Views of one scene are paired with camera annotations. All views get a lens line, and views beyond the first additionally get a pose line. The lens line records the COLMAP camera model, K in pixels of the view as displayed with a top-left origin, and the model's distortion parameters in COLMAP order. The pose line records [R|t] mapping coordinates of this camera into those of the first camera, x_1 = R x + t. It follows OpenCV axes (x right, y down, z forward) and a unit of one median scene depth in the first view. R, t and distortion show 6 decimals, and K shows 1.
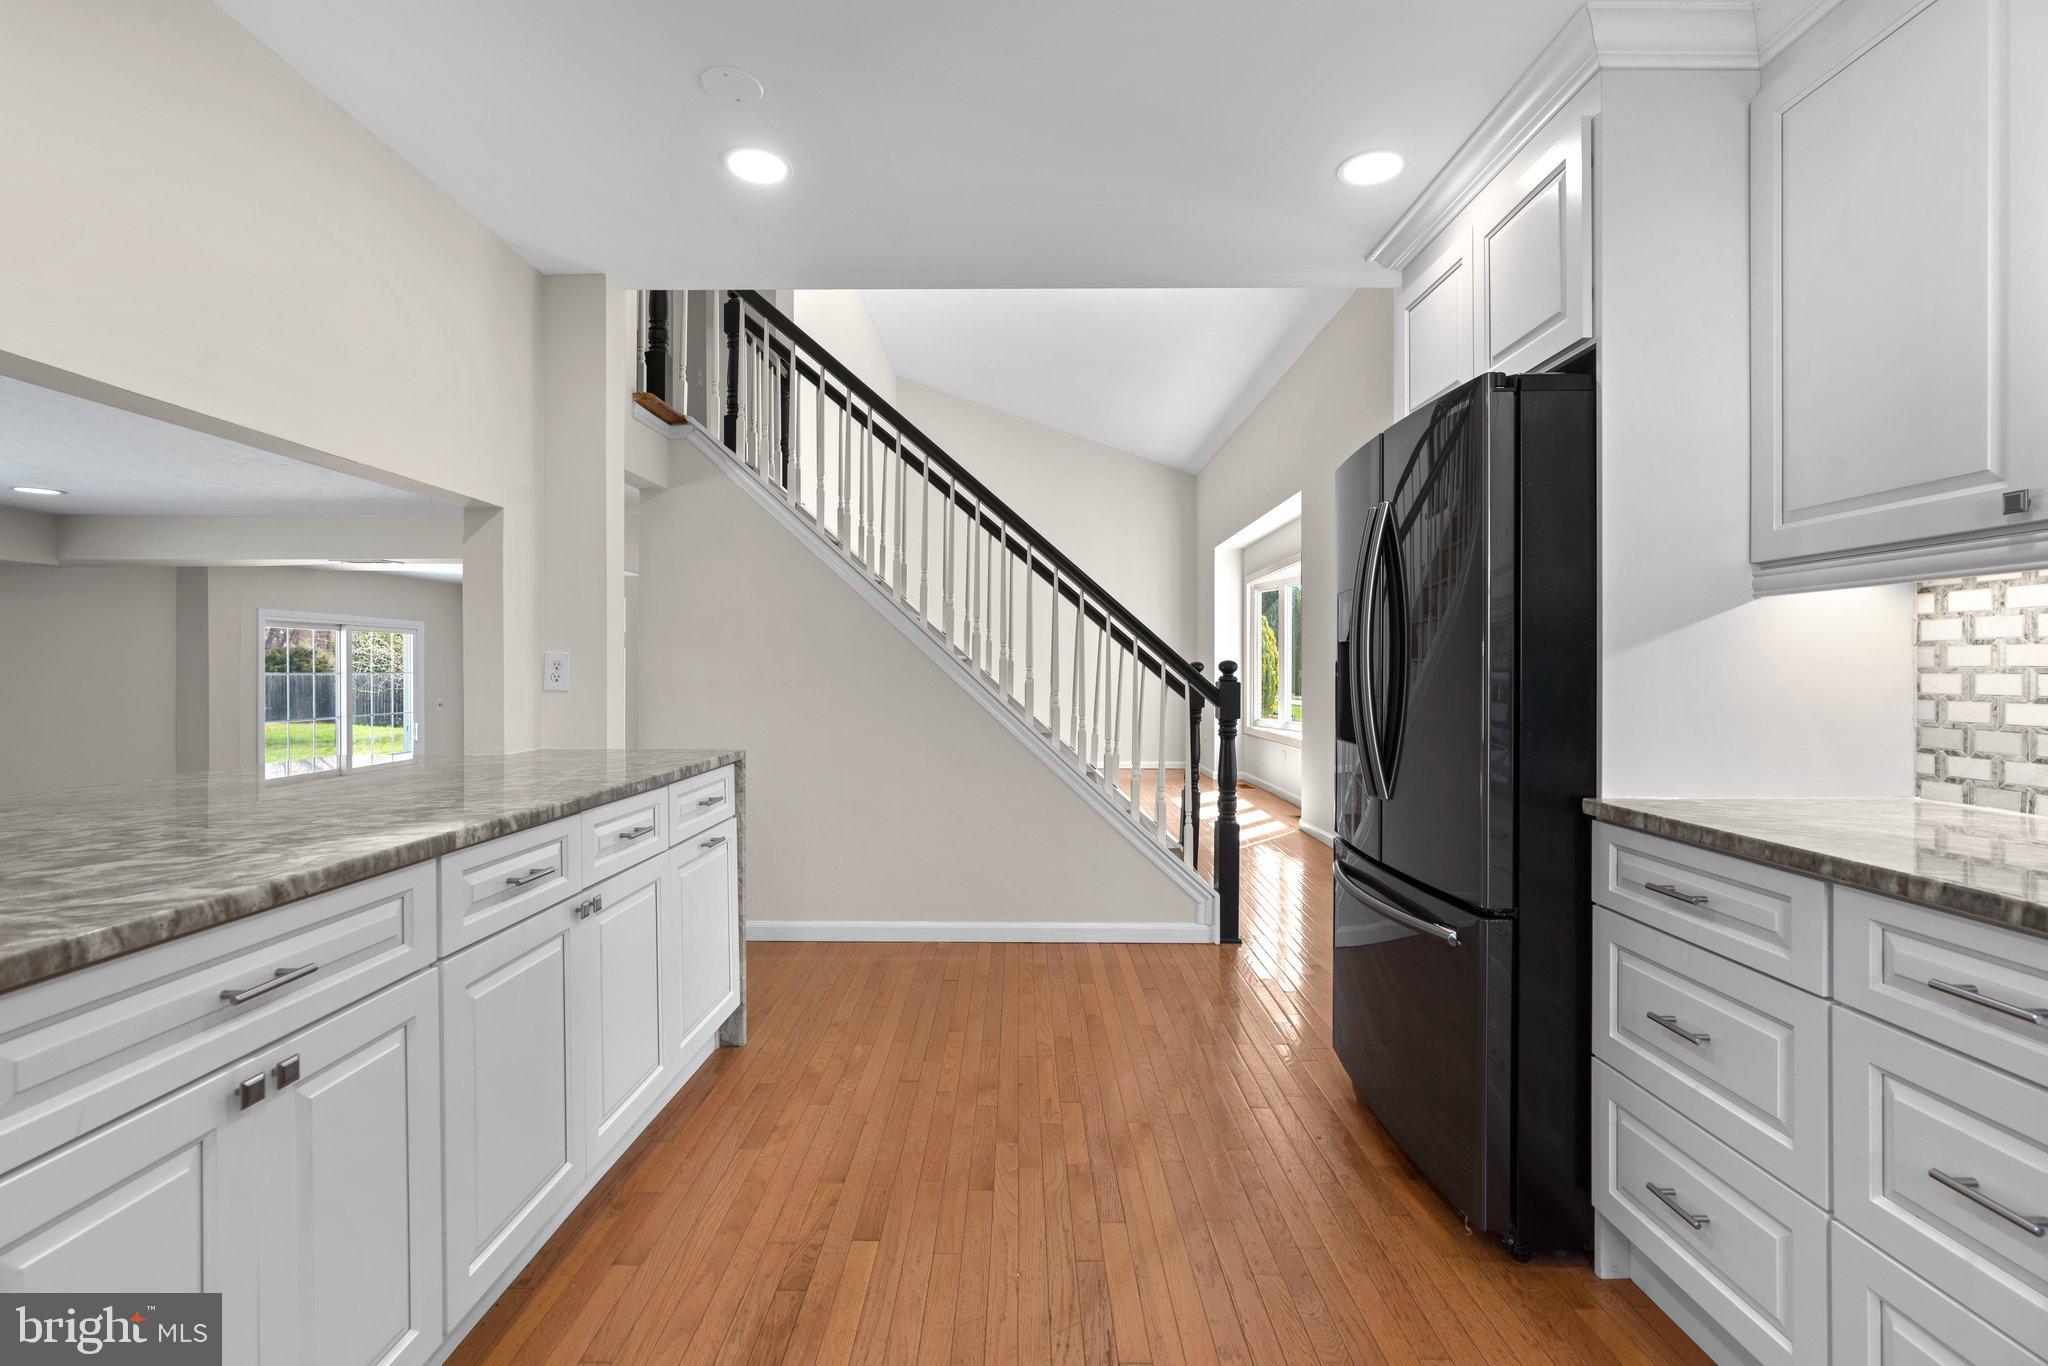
lens RADIAL K [[924.9, 0, 1017.3], [0, 924.9, 667.6], [0, 0, 1]] dist [-0.008109, 0.003882]
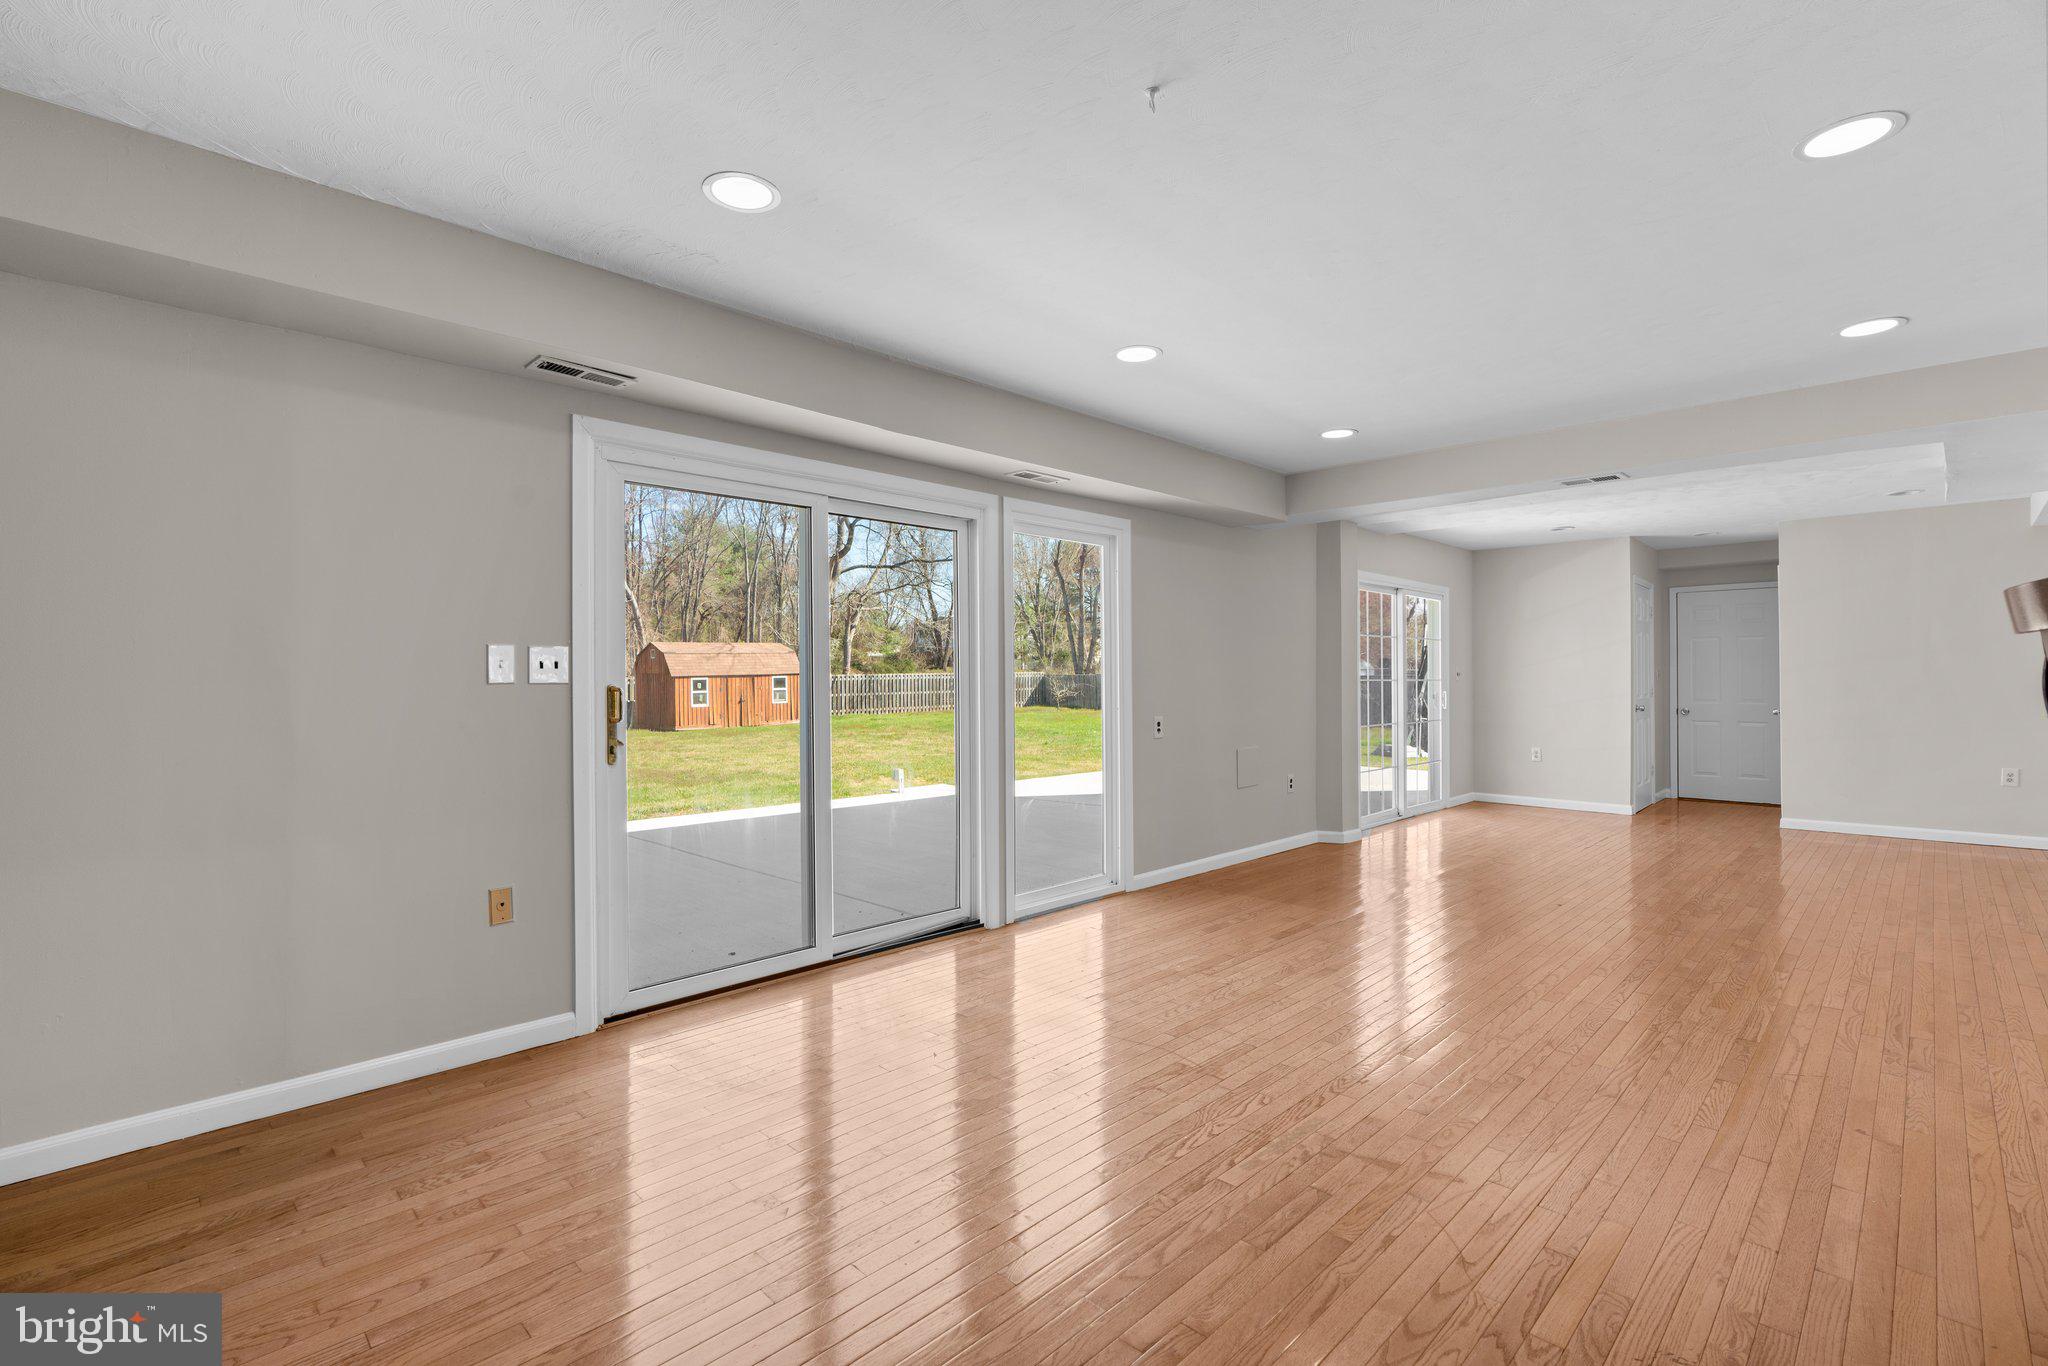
lens RADIAL K [[924.9, 0, 1004.8], [0, 924.9, 673.4], [0, 0, 1]] dist [-0.008109, 0.003882]
pose [[0.705290, -0.006206, -0.708892, -1.314353], [0.003202, 0.999979, -0.005568, 0.207572], [0.708912, 0.001657, 0.705295, -0.065301]]
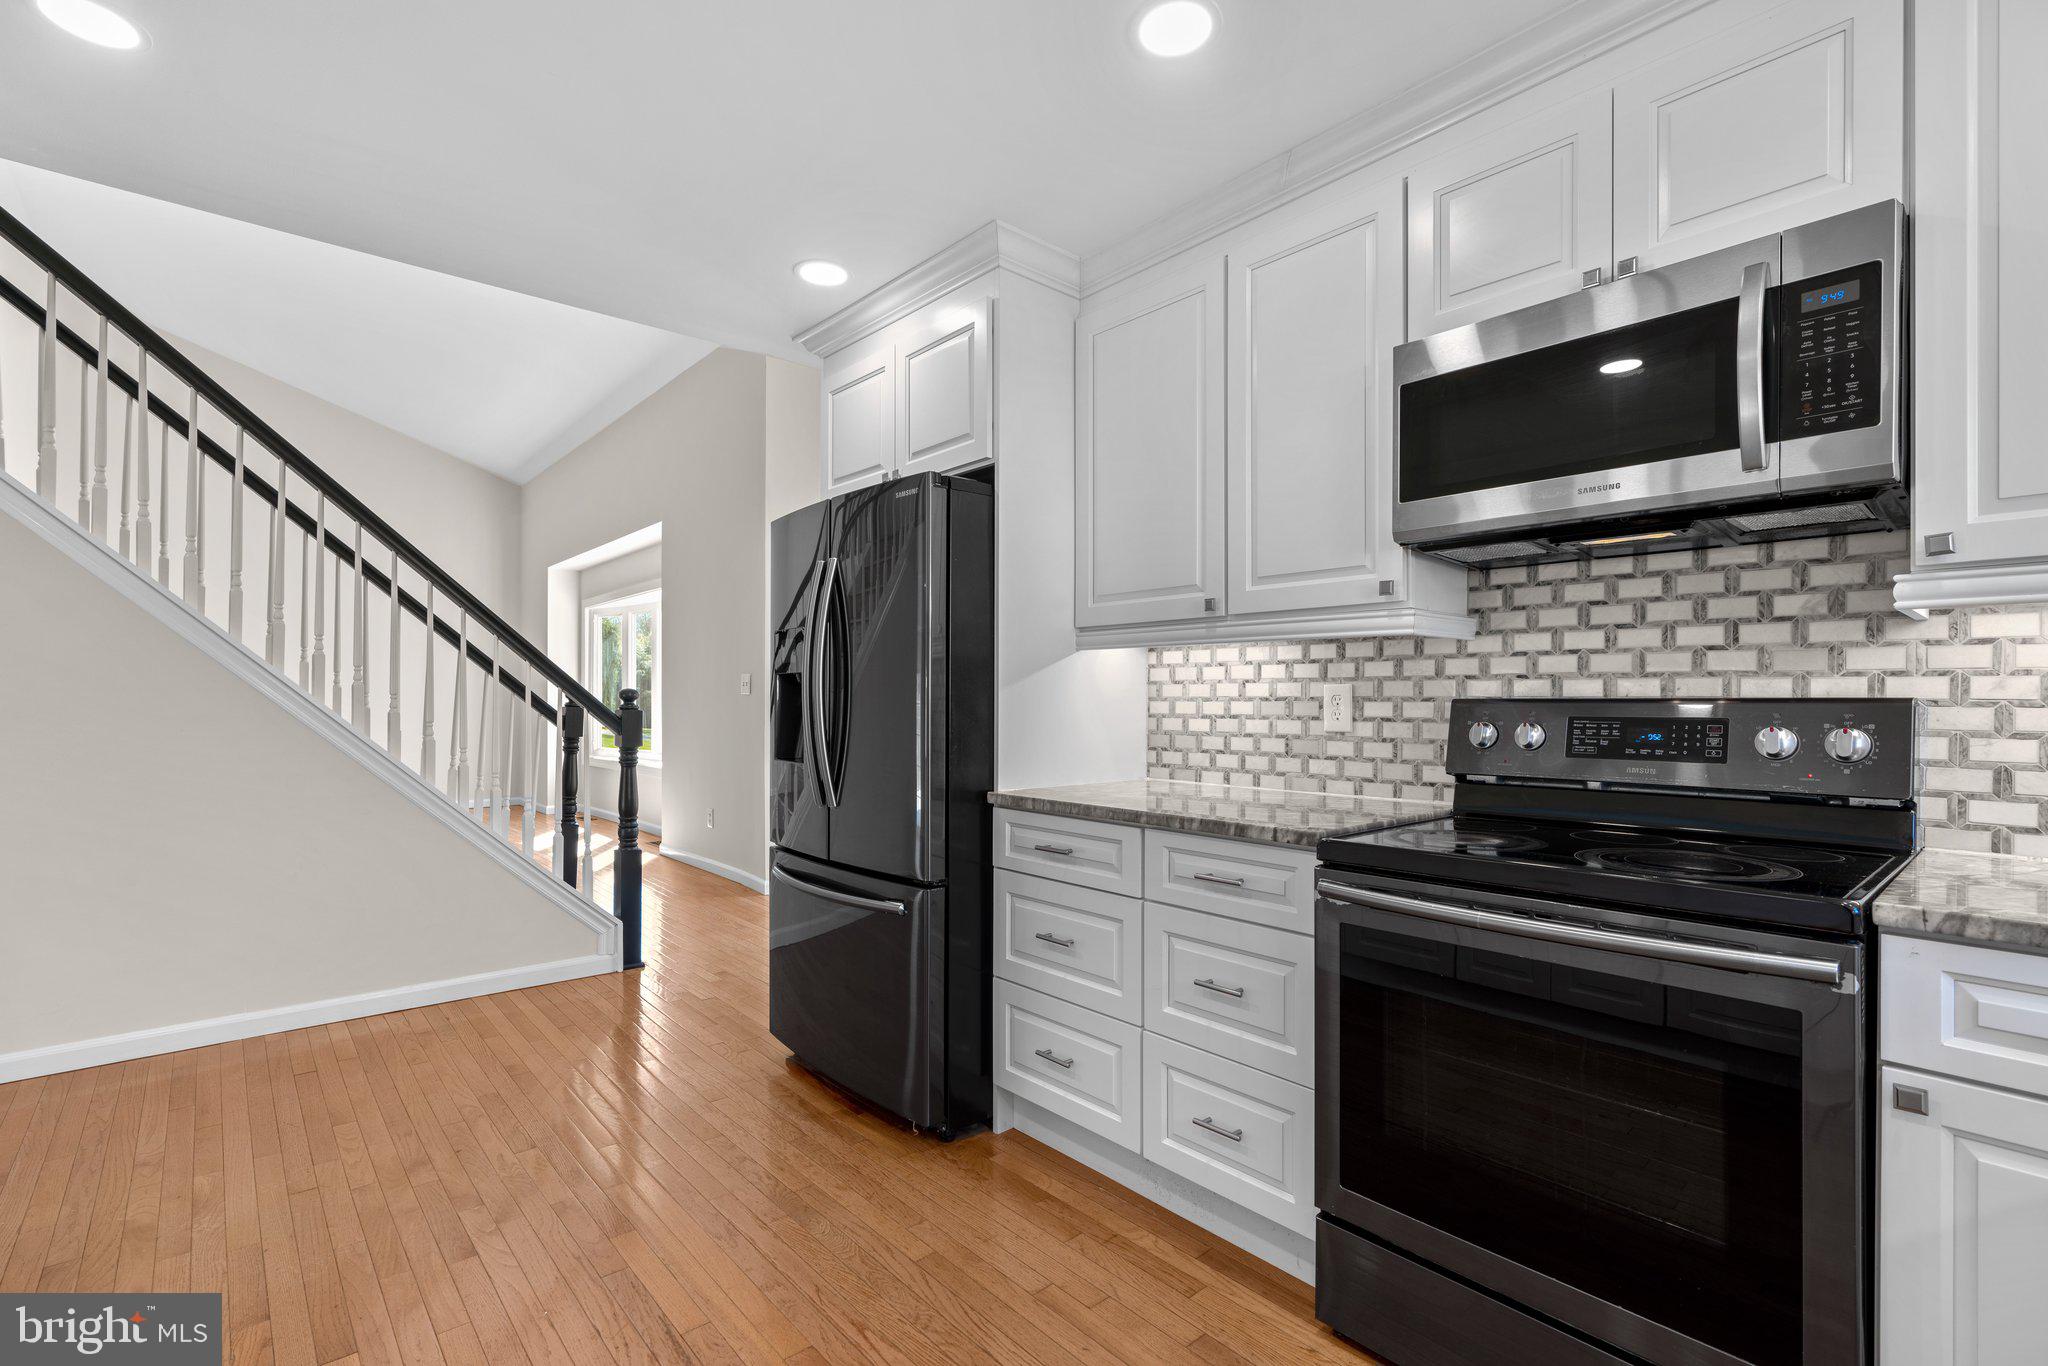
lens RADIAL K [[924.9, 0, 1008.3], [0, 924.9, 699.3], [0, 0, 1]] dist [-0.008109, 0.003882]
pose [[0.752680, 0.000865, 0.658386, -0.258649], [-0.003724, 0.999989, 0.002943, -0.000927], [-0.658376, -0.004667, 0.752674, -0.057921]]
